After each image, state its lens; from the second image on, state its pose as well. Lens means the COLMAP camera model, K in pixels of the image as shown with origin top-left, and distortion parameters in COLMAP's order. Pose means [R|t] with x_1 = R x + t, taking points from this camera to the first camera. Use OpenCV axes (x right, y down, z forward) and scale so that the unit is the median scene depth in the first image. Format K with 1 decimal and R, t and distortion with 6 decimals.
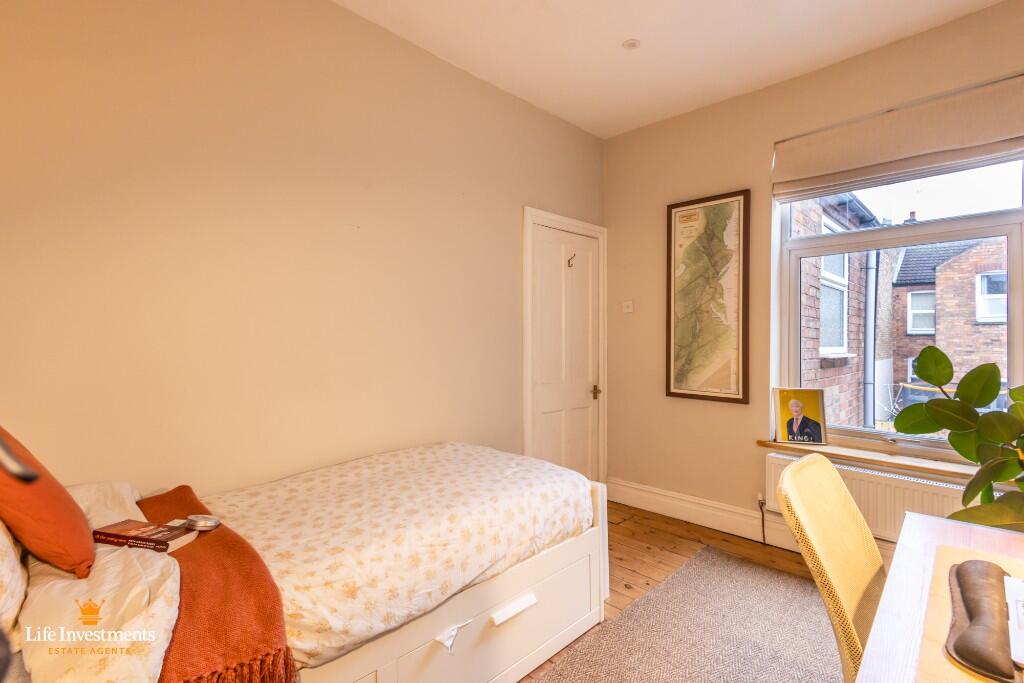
lens RADIAL K [[489.1, 0, 510.8], [0, 489.1, 344.2], [0, 0, 1]] dist [0.001564, 0.000527]
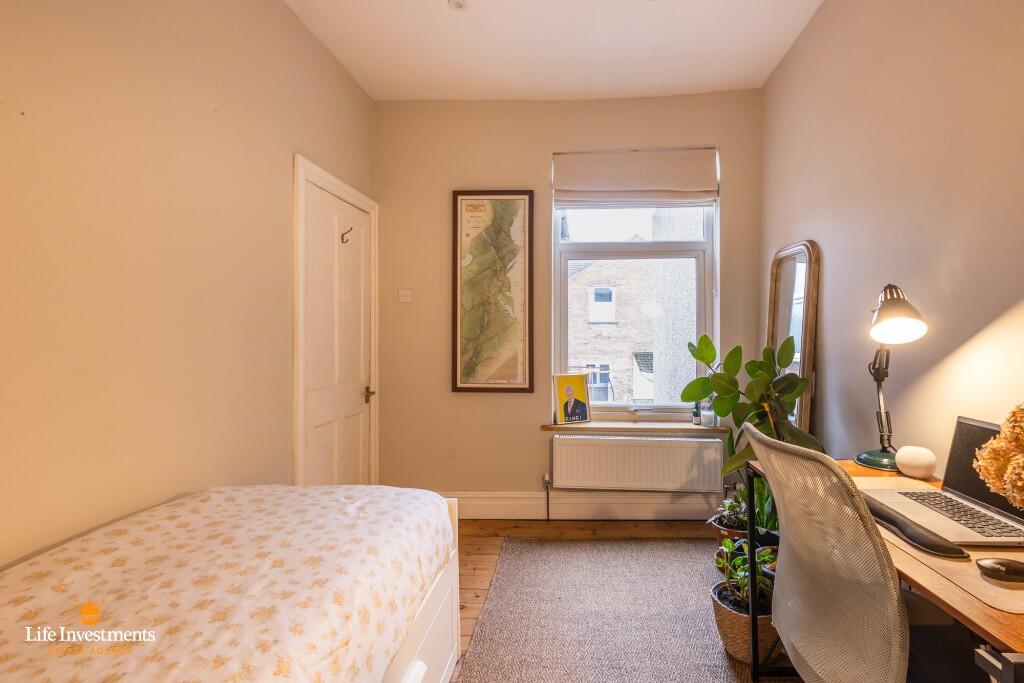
lens RADIAL K [[496.3, 0, 502.4], [0, 496.3, 337.6], [0, 0, 1]] dist [0.003632, 0.000570]
pose [[0.723971, -0.004400, 0.689817, -0.300489], [0.013035, 0.999888, -0.007302, 0.010253], [-0.689708, 0.014278, 0.723947, 0.259966]]
